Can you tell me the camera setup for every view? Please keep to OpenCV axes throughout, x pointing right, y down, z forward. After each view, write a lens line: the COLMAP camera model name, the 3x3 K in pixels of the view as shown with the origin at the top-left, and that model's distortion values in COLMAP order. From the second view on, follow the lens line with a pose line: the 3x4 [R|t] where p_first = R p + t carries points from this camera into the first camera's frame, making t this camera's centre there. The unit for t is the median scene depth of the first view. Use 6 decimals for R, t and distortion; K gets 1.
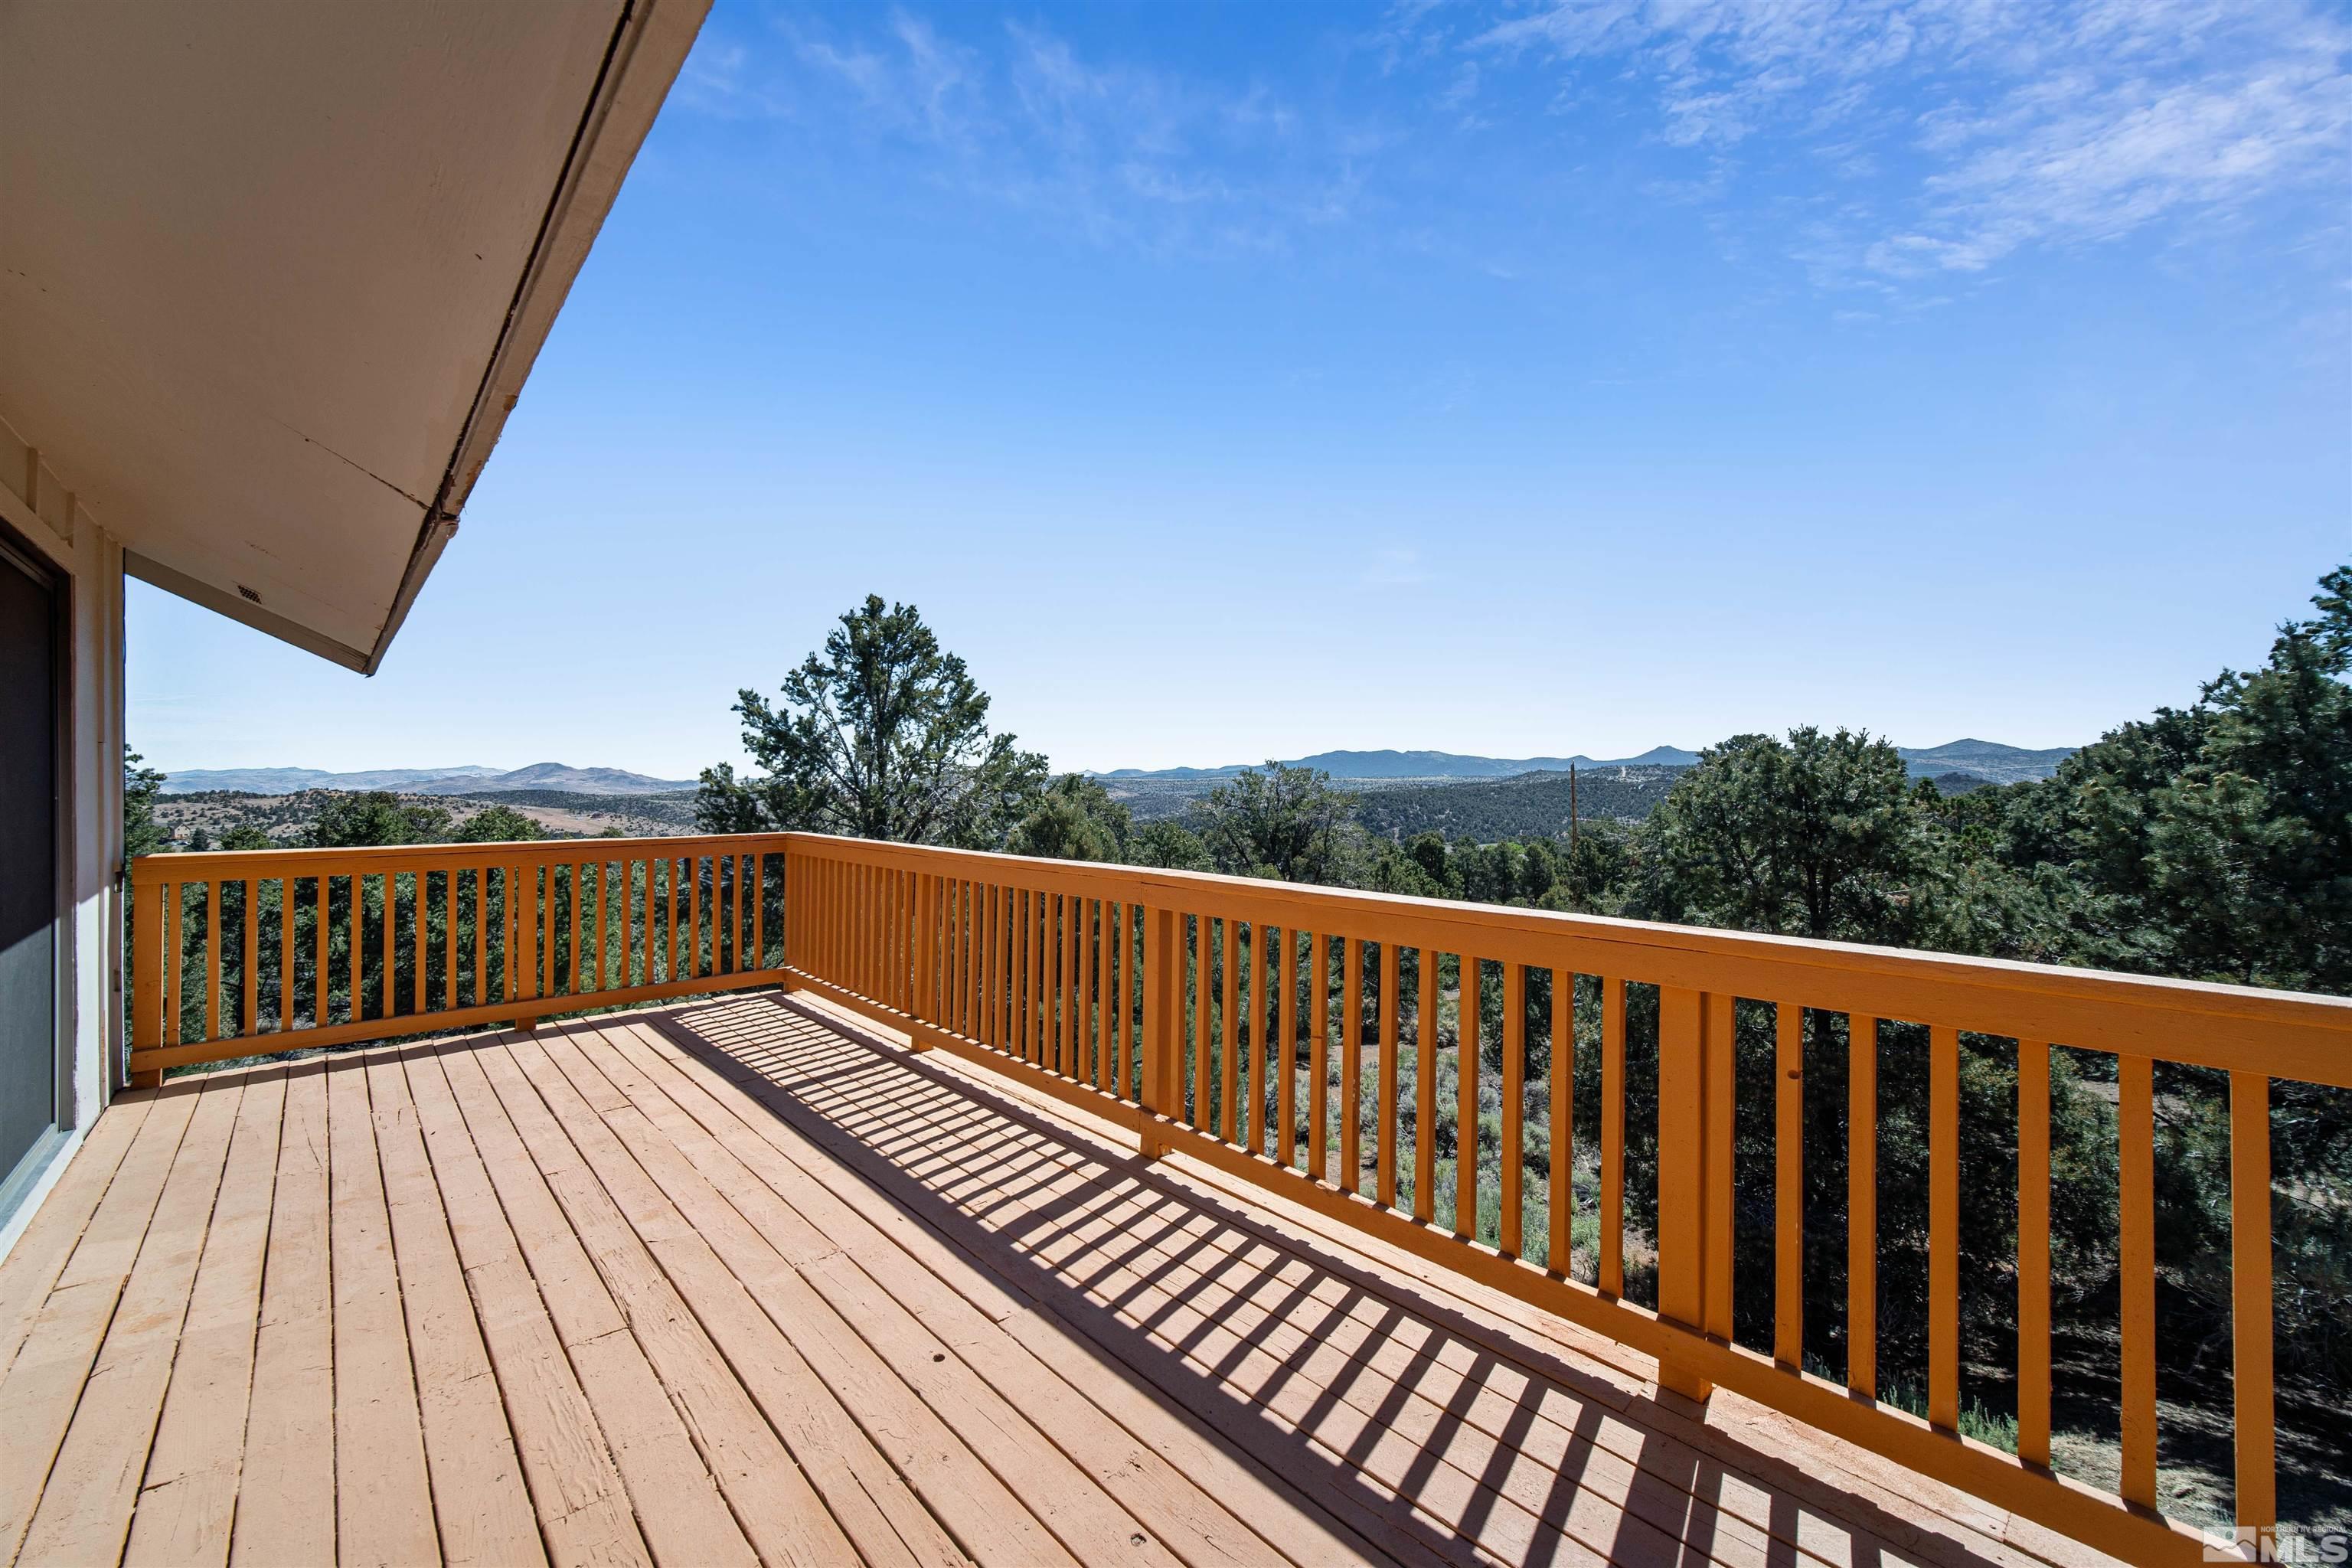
lens RADIAL K [[938.6, 0, 1162.1], [0, 938.6, 787.8], [0, 0, 1]] dist [-0.001361, 0.000251]
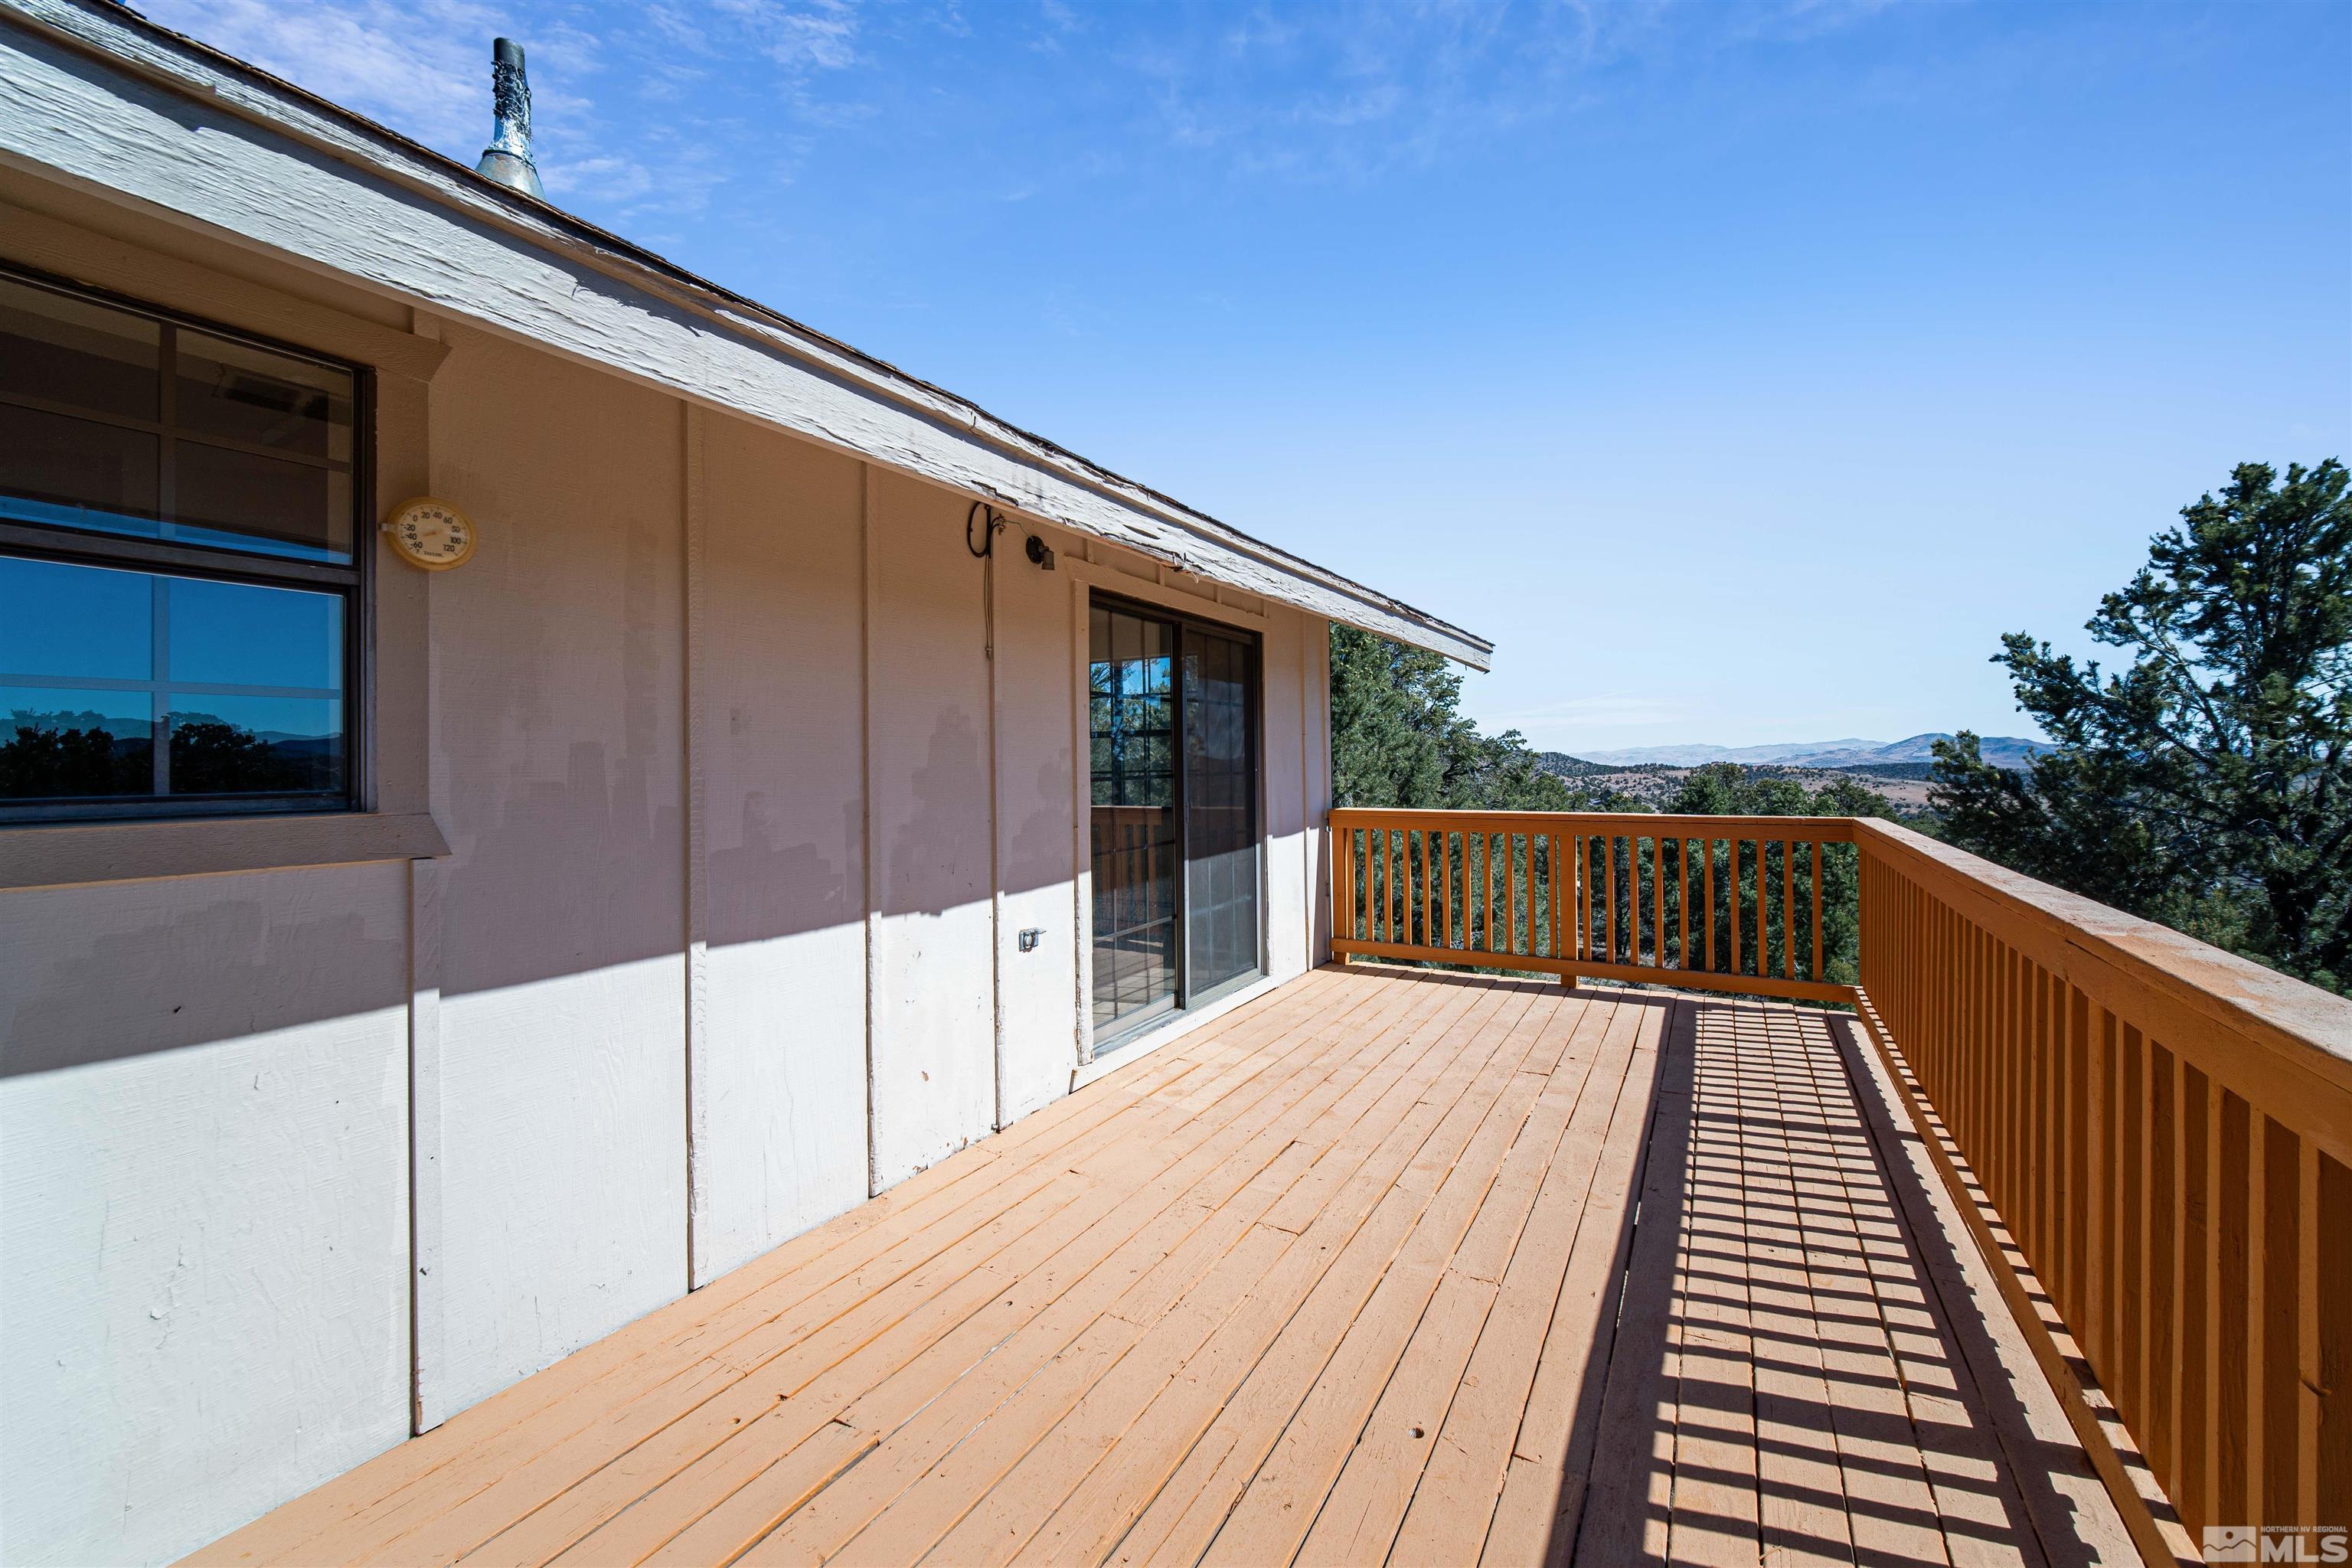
lens RADIAL K [[957.4, 0, 1176.8], [0, 957.4, 730.5], [0, 0, 1]] dist [-0.000323, 0.000118]
pose [[0.296083, -0.033444, -0.954577, 0.101043], [0.003270, 0.999416, -0.034001, -0.000256], [0.955157, 0.006946, 0.296019, 0.097365]]
